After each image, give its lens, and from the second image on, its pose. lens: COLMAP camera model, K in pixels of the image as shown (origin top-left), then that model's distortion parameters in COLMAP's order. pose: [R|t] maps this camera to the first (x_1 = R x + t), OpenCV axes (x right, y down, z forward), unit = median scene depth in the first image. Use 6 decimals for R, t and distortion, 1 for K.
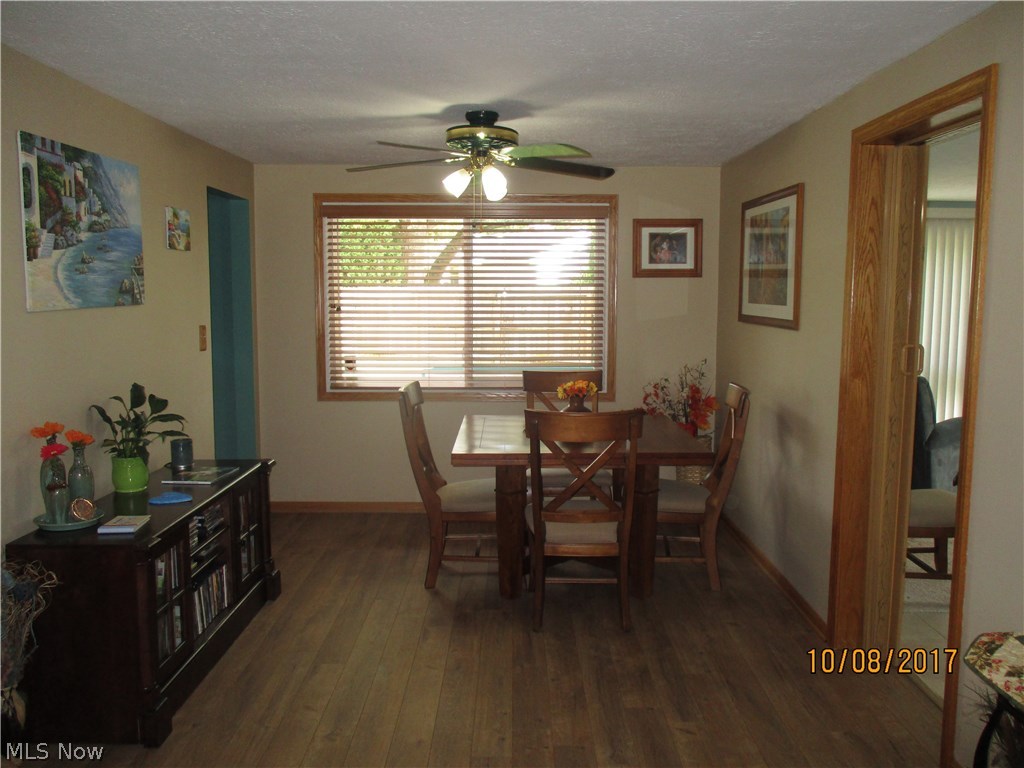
lens RADIAL K [[863.7, 0, 513.1], [0, 863.7, 381.9], [0, 0, 1]] dist [-0.019911, 0.003378]
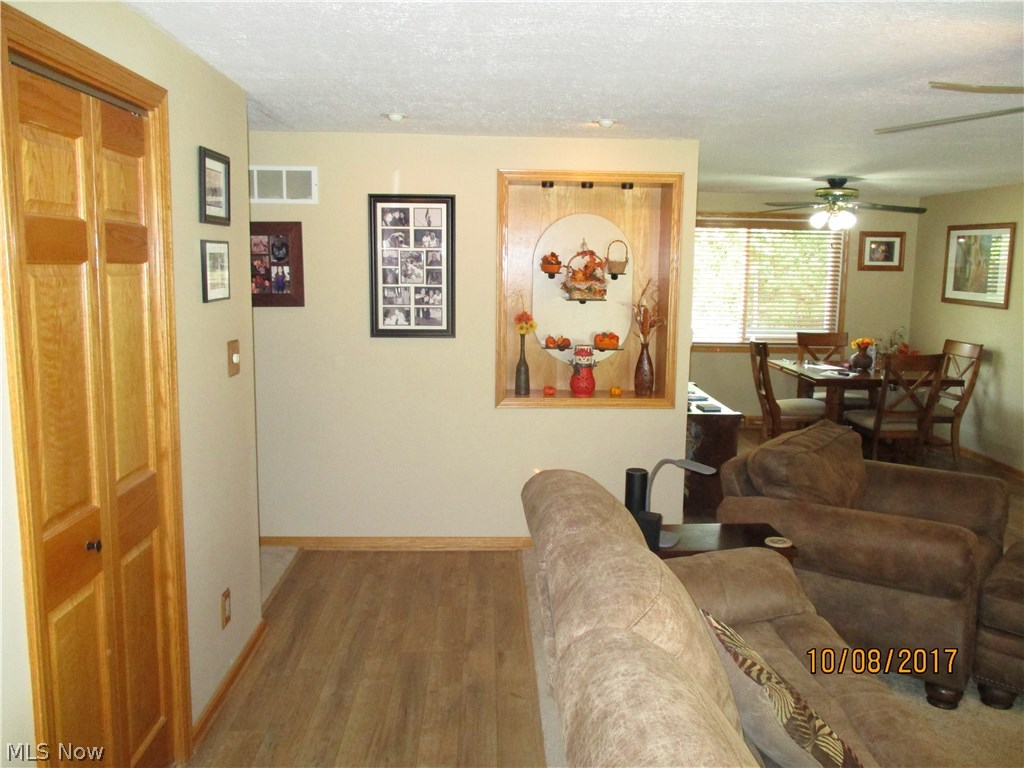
lens RADIAL K [[863.7, 0, 510.2], [0, 863.7, 375.8], [0, 0, 1]] dist [-0.019911, 0.003378]
pose [[0.999471, 0.005862, 0.032003, -0.543720], [-0.007043, 0.999293, 0.036928, 0.010967], [-0.031764, -0.037133, 0.998805, -0.508611]]
